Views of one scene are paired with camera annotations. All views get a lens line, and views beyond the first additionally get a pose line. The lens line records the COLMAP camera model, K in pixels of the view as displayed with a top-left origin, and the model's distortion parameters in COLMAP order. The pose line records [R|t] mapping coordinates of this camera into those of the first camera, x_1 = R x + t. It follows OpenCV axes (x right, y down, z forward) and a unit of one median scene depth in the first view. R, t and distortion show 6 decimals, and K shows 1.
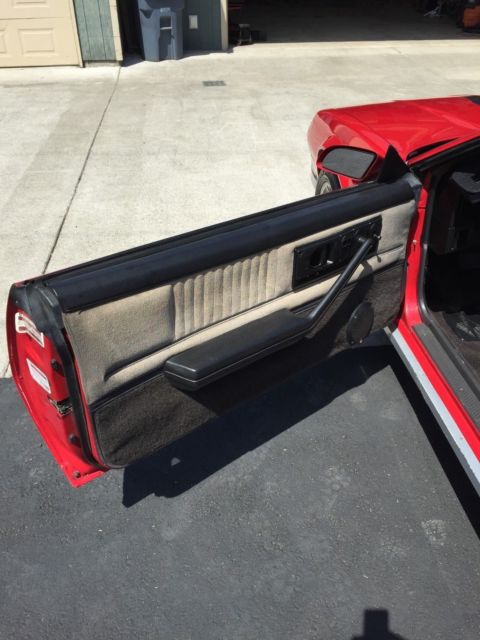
lens RADIAL K [[546.1, 0, 240.0], [0, 546.1, 320.0], [0, 0, 1]] dist [0.072534, -0.108062]
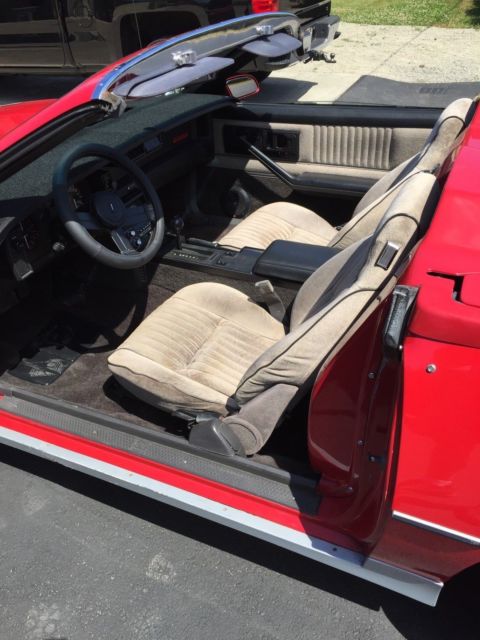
lens RADIAL K [[546.1, 0, 240.0], [0, 546.1, 320.0], [0, 0, 1]] dist [0.072534, -0.108062]
pose [[0.499219, -0.495536, 0.710792, -0.033536], [0.511073, 0.830833, 0.220276, -0.097828], [-0.699704, 0.253300, 0.668022, 0.153465]]
